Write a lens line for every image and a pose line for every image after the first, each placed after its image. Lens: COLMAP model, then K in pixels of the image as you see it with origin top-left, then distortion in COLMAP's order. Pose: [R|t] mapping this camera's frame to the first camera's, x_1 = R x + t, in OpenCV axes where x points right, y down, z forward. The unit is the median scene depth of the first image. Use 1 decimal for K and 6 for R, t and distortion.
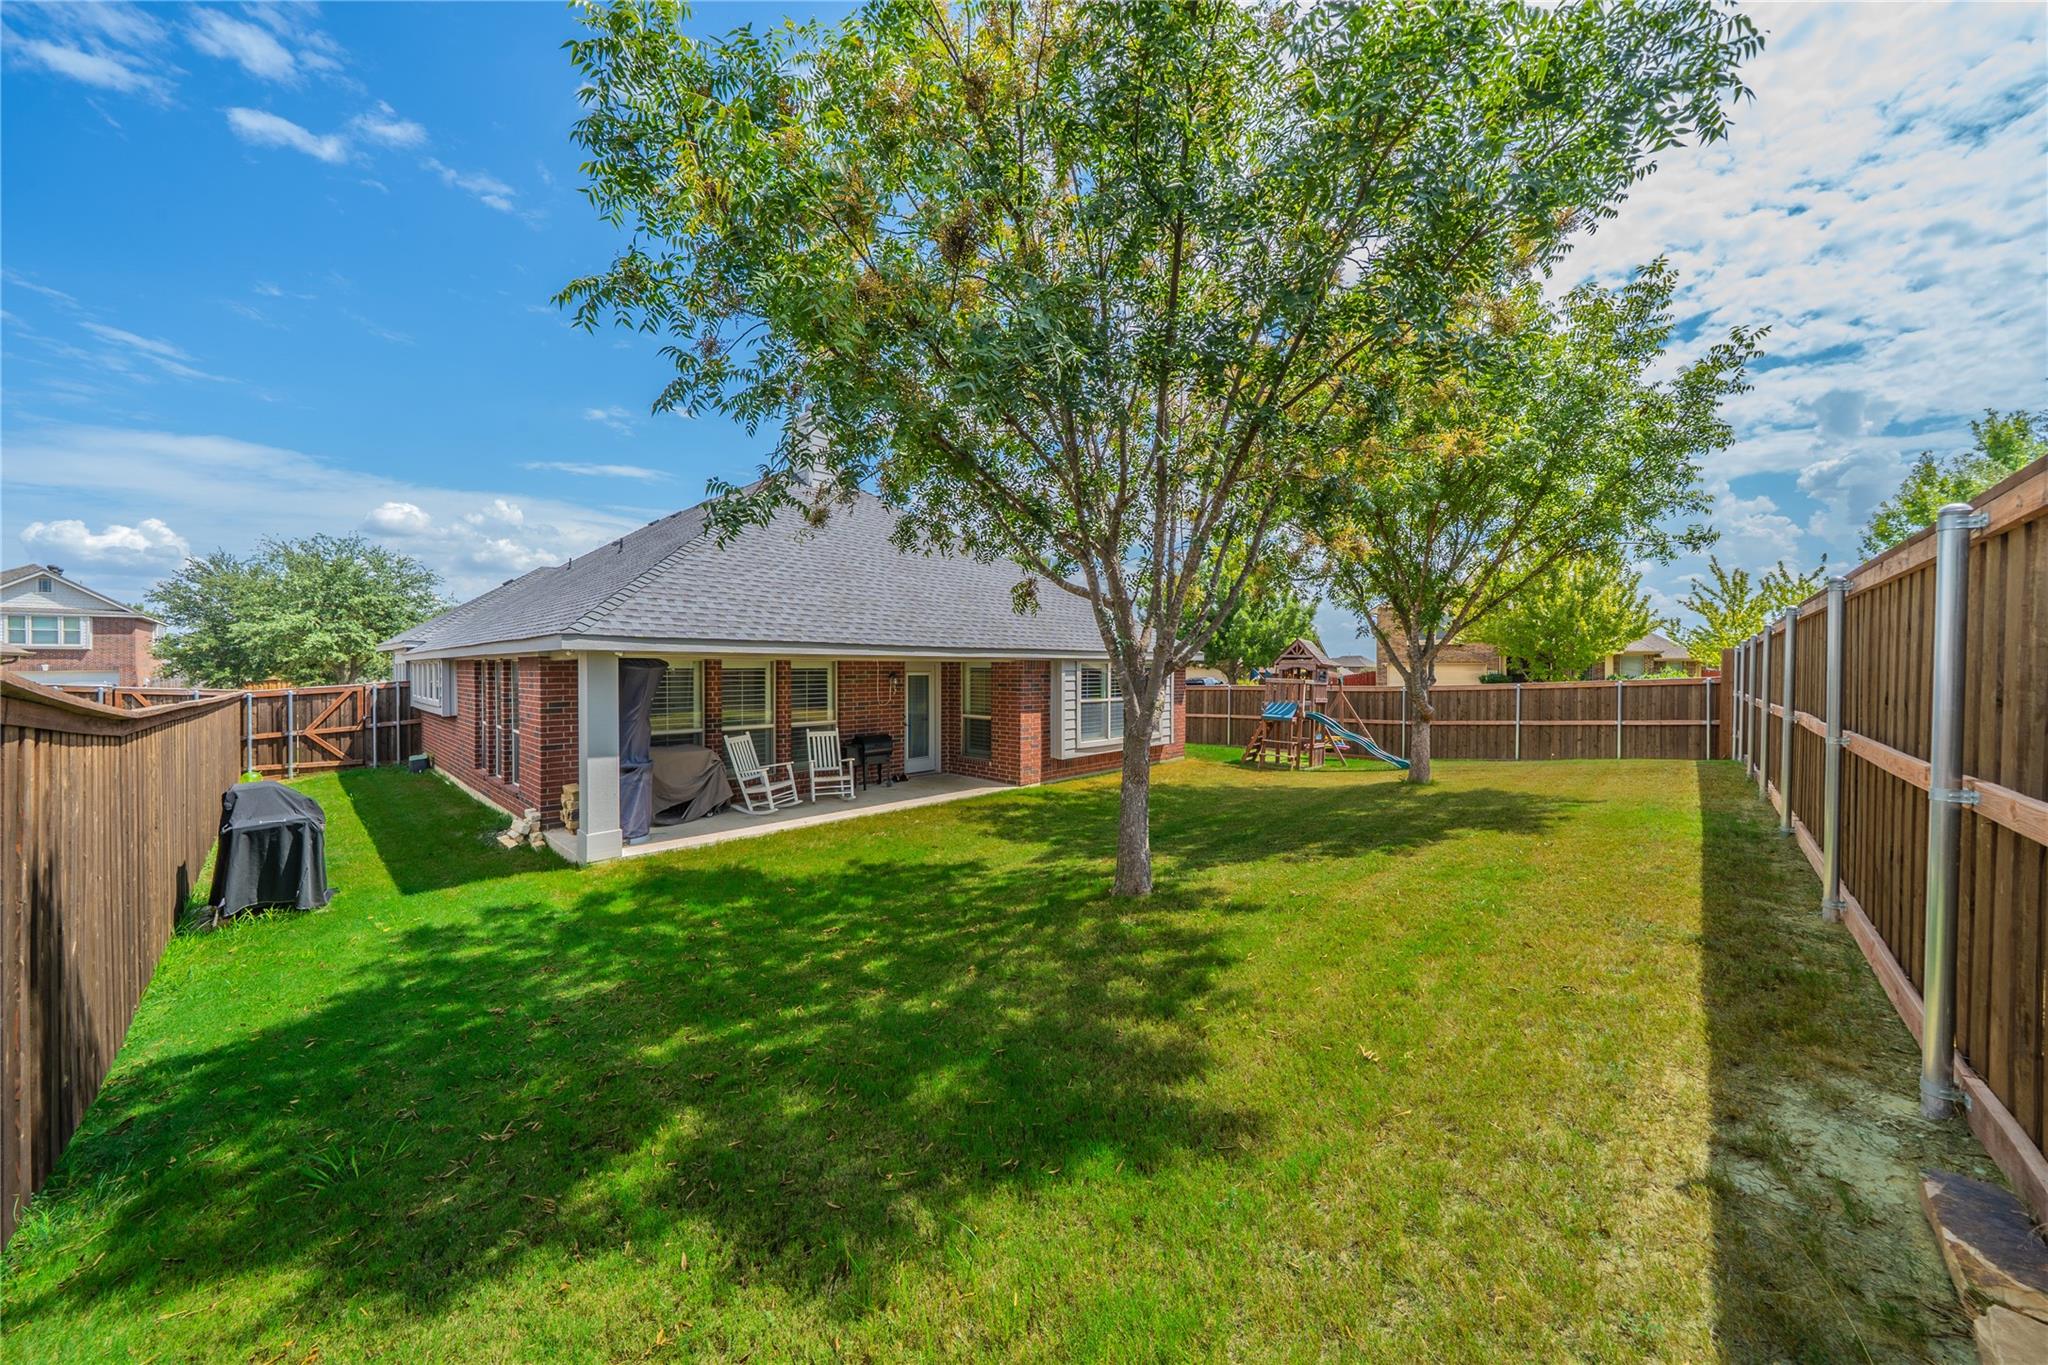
lens RADIAL K [[707.1, 0, 1011.1], [0, 707.1, 671.7], [0, 0, 1]] dist [-0.002653, -0.000129]
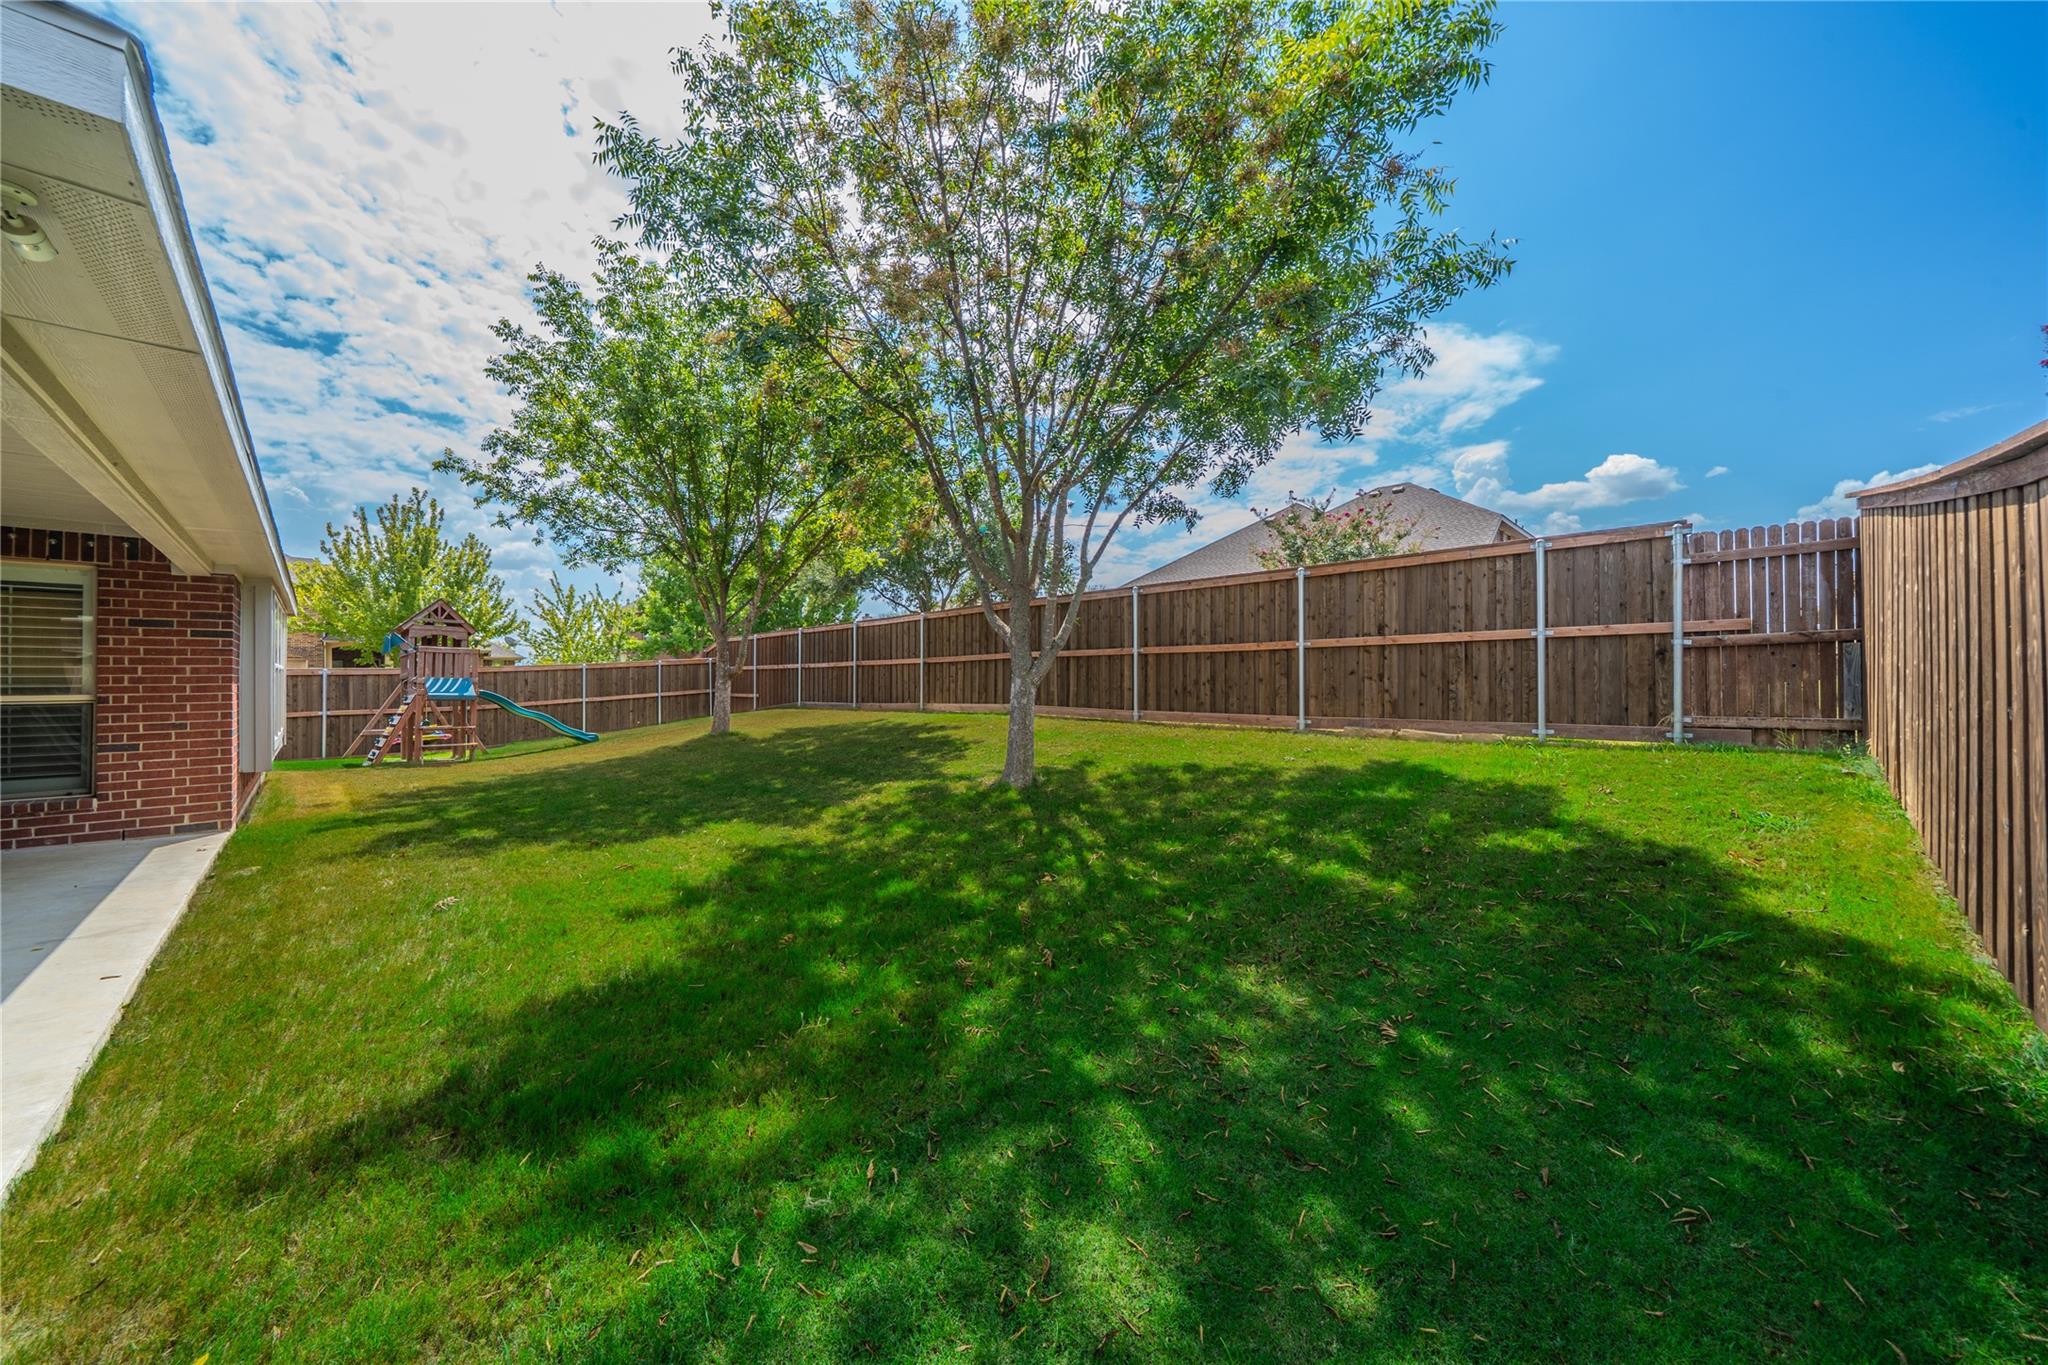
lens RADIAL K [[707.1, 0, 1011.3], [0, 707.1, 674.8], [0, 0, 1]] dist [-0.002653, -0.000129]
pose [[0.038970, -0.002196, 0.999238, -0.929953], [0.016929, 0.999856, 0.001537, 0.125898], [-0.999097, 0.016857, 0.039001, 0.902869]]
